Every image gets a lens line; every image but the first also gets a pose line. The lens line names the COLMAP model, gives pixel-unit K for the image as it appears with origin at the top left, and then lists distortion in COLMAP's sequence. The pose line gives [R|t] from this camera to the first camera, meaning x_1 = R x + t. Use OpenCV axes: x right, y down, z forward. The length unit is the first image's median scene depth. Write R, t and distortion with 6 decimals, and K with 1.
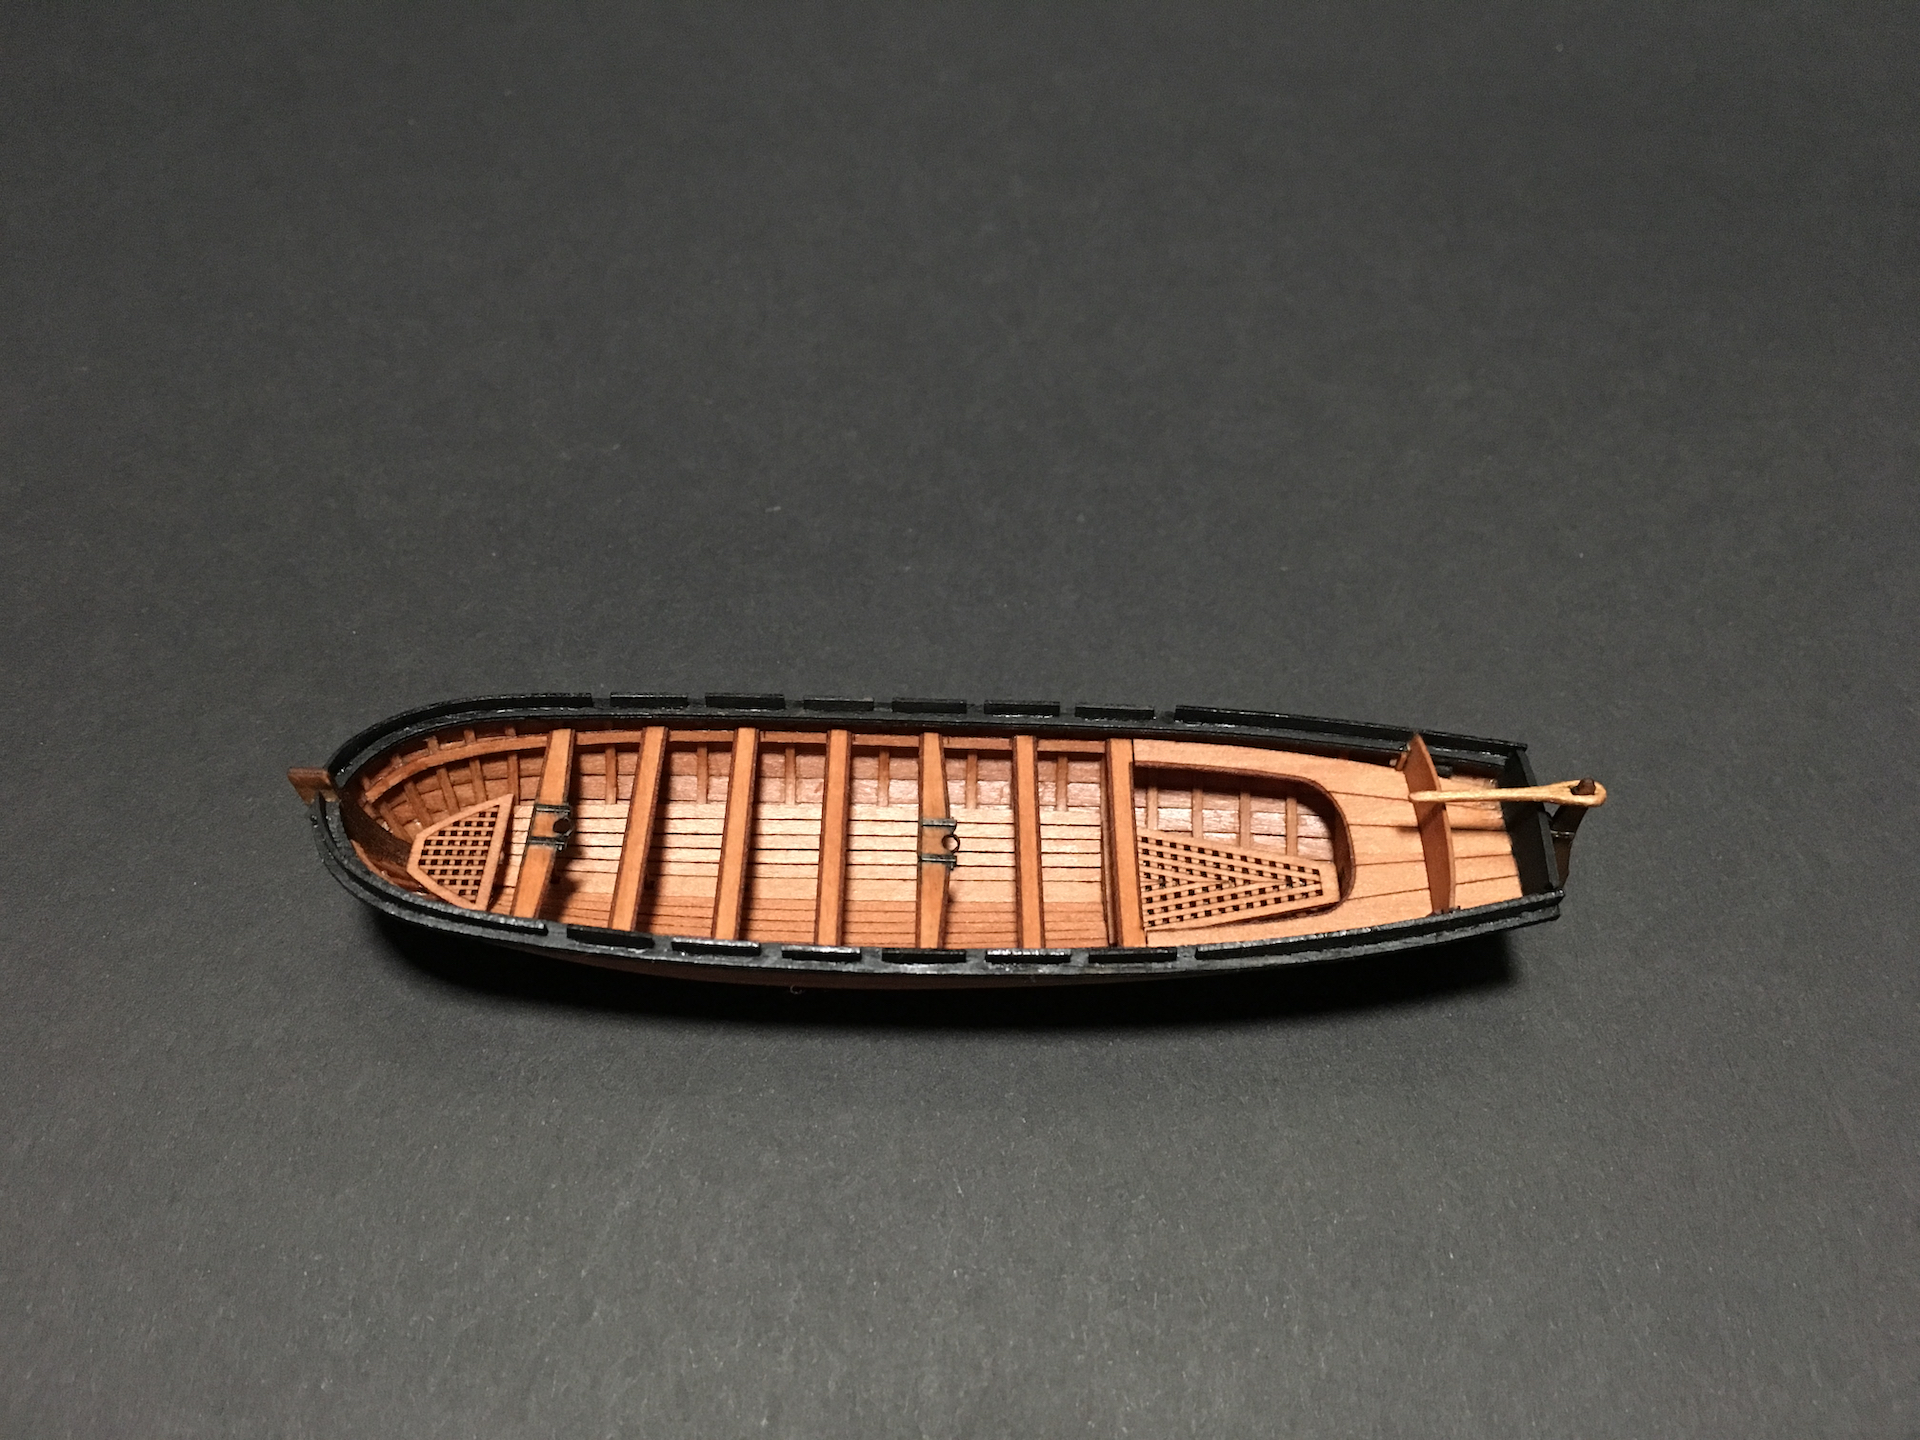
lens RADIAL K [[1688.3, 0, 961.2], [0, 1688.3, 714.5], [0, 0, 1]] dist [0.014927, -0.068833]
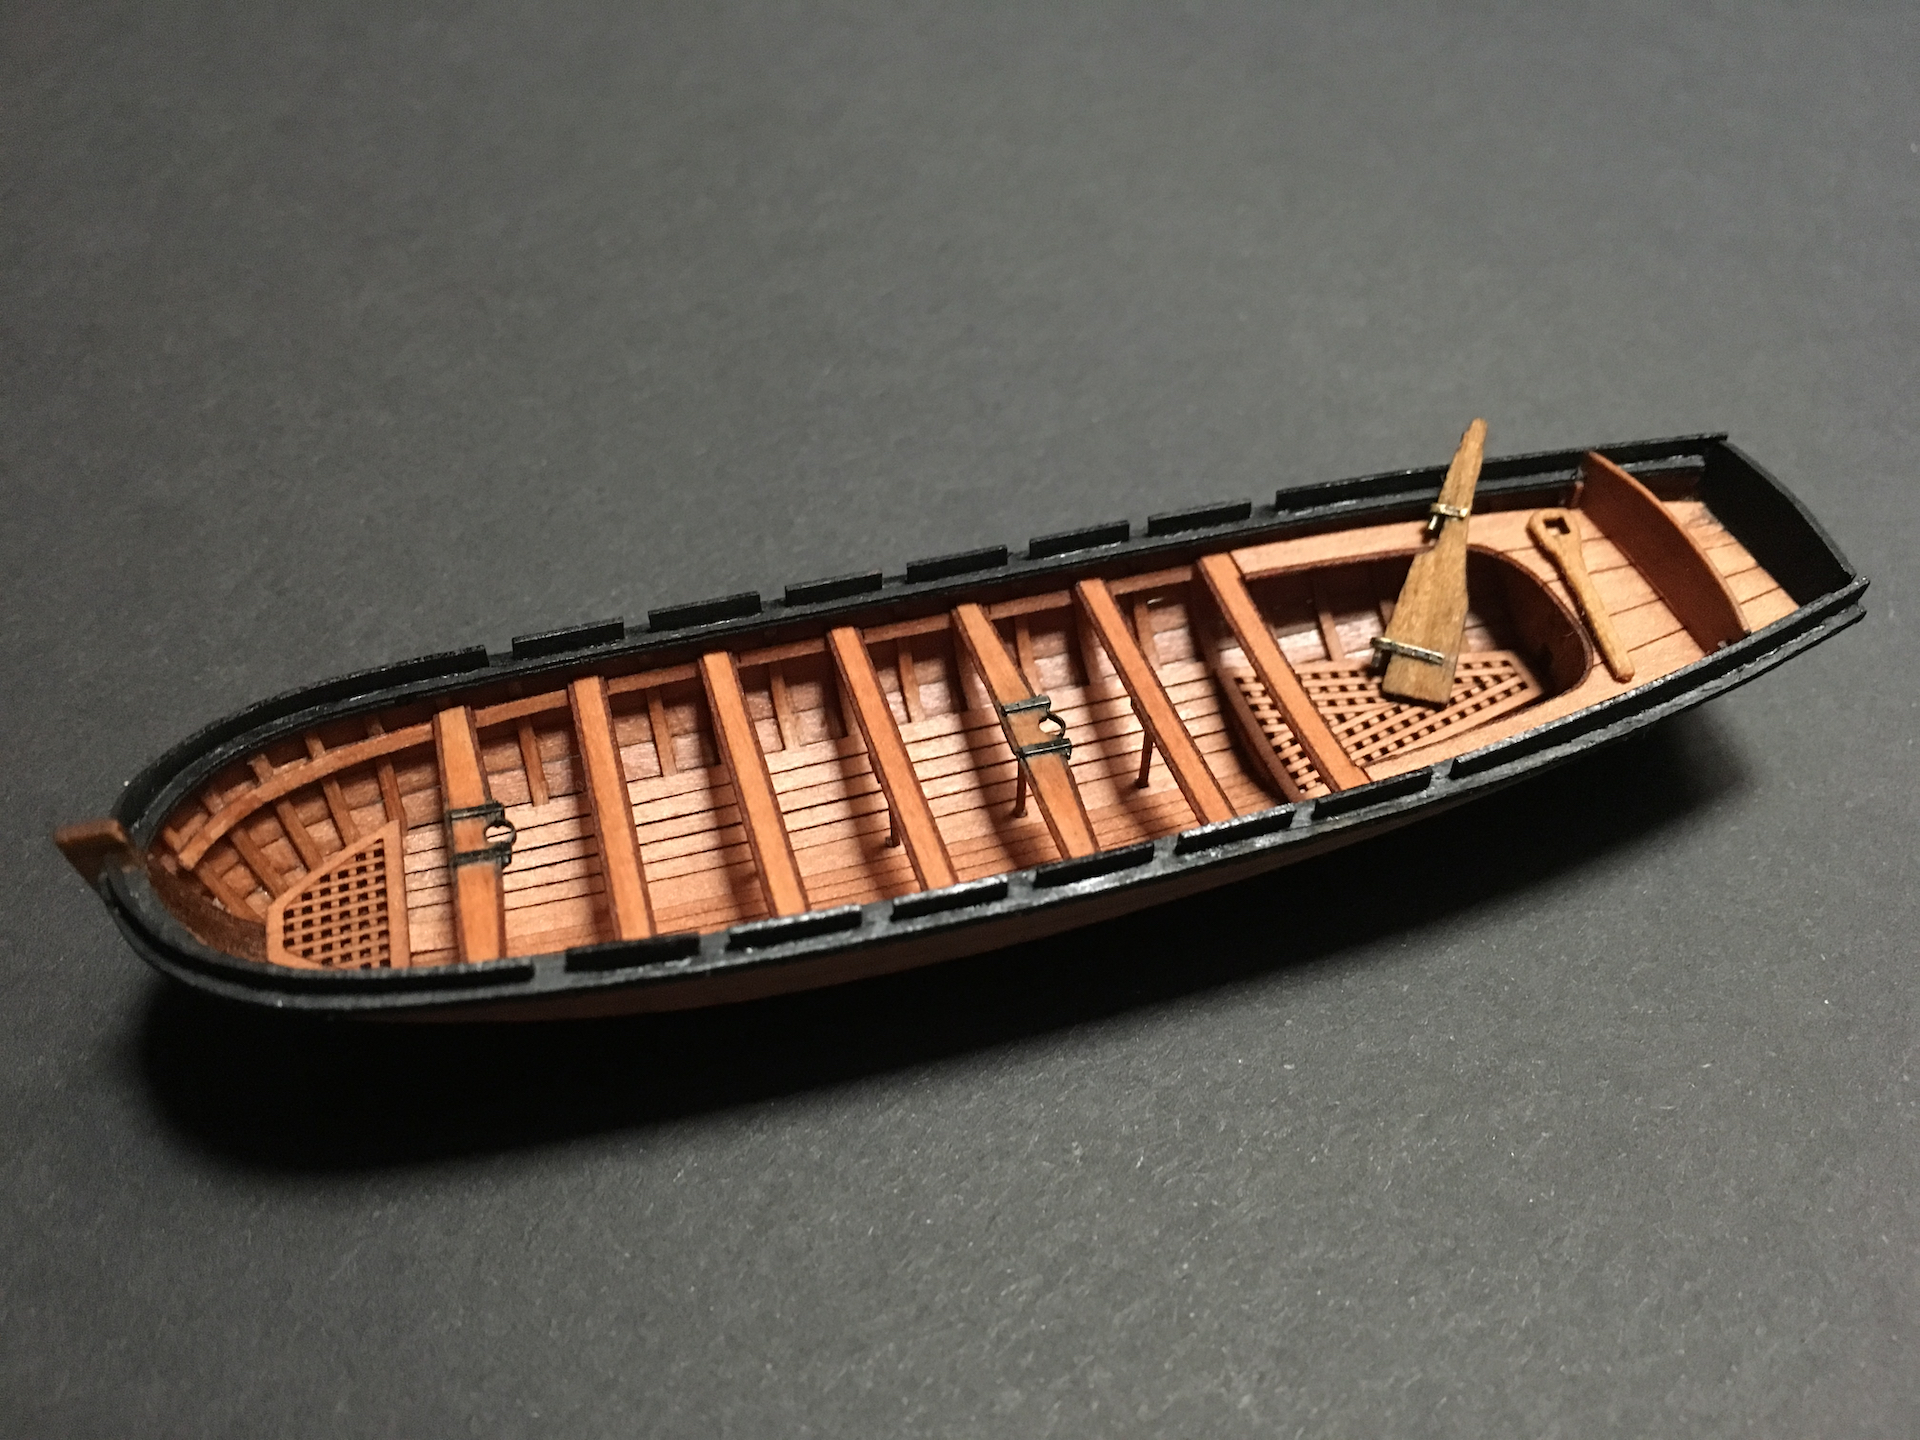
lens RADIAL K [[1688.3, 0, 949.8], [0, 1688.3, 725.9], [0, 0, 1]] dist [0.014927, -0.068833]
pose [[0.956755, -0.228488, 0.180036, -0.170593], [0.240408, 0.969527, -0.047134, 0.096890], [-0.163780, 0.088378, 0.982530, 0.305360]]
